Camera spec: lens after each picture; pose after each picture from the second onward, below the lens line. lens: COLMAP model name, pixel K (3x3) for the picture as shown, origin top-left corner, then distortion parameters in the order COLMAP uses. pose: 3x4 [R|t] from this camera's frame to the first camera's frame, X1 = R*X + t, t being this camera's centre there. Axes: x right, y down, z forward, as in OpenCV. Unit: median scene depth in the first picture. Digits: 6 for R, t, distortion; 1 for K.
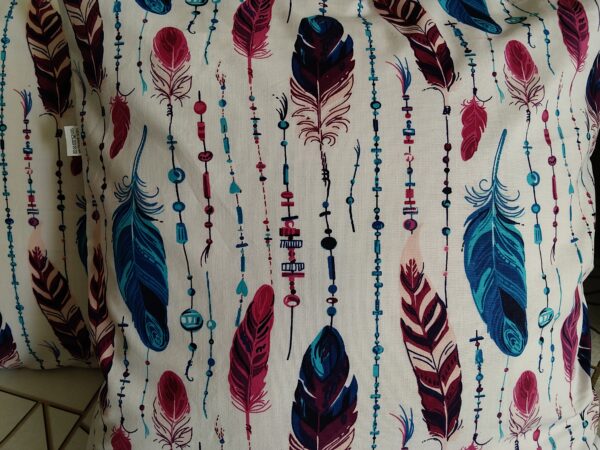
lens RADIAL K [[498.6, 0, 300.0], [0, 498.6, 225.0], [0, 0, 1]] dist [0.087976, -0.187436]
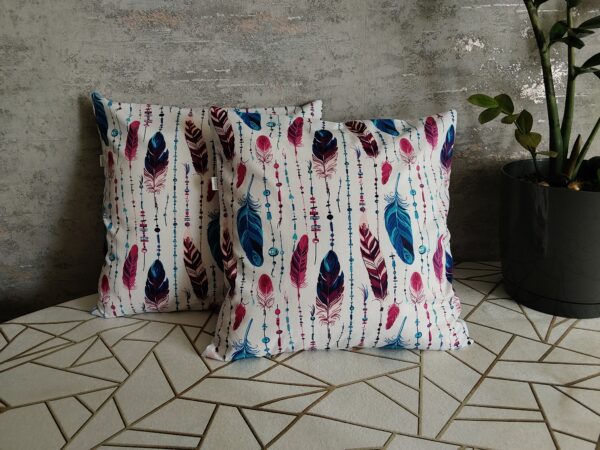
lens RADIAL K [[498.6, 0, 300.0], [0, 498.6, 225.0], [0, 0, 1]] dist [0.087976, -0.187436]
pose [[0.999569, -0.019075, 0.022315, -0.141359], [0.022858, 0.982683, -0.183880, 0.506731], [-0.018421, 0.184311, 0.982695, -1.367209]]
